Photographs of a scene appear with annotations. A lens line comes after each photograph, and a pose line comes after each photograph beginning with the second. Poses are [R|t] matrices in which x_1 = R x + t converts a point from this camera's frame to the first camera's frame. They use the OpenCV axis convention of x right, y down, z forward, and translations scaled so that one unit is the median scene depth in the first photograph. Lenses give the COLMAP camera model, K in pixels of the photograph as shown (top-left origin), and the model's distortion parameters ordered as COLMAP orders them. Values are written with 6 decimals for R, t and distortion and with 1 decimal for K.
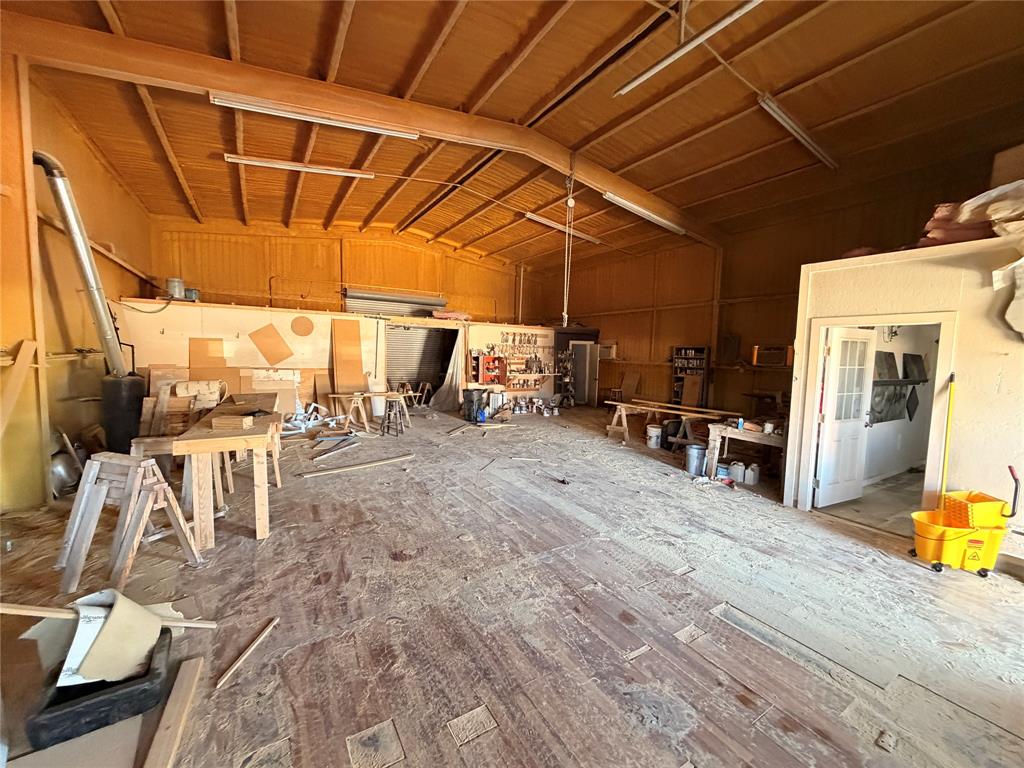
lens RADIAL K [[404.7, 0, 509.1], [0, 404.7, 383.6], [0, 0, 1]] dist [0.000706, 0.000182]
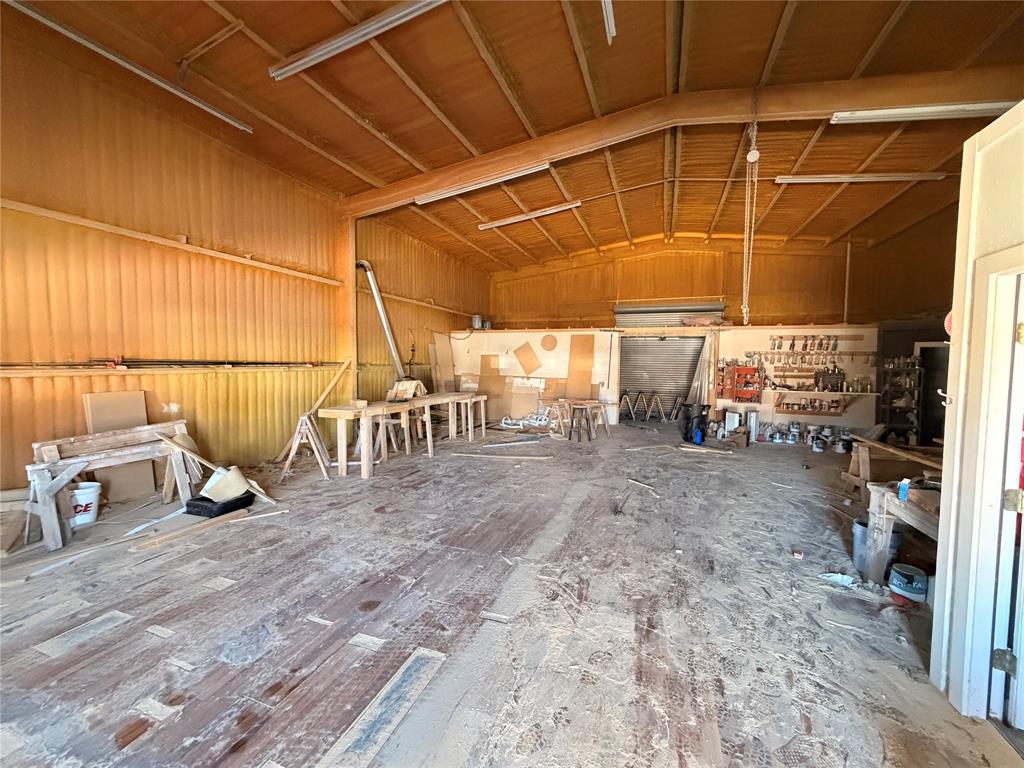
lens RADIAL K [[408.5, 0, 514.4], [0, 408.5, 381.1], [0, 0, 1]] dist [0.000136, 0.000026]
pose [[0.619579, 0.018084, -0.784726, 0.745601], [-0.054429, 0.998318, -0.019968, 0.004015], [0.783045, 0.055084, 0.619521, 0.342380]]
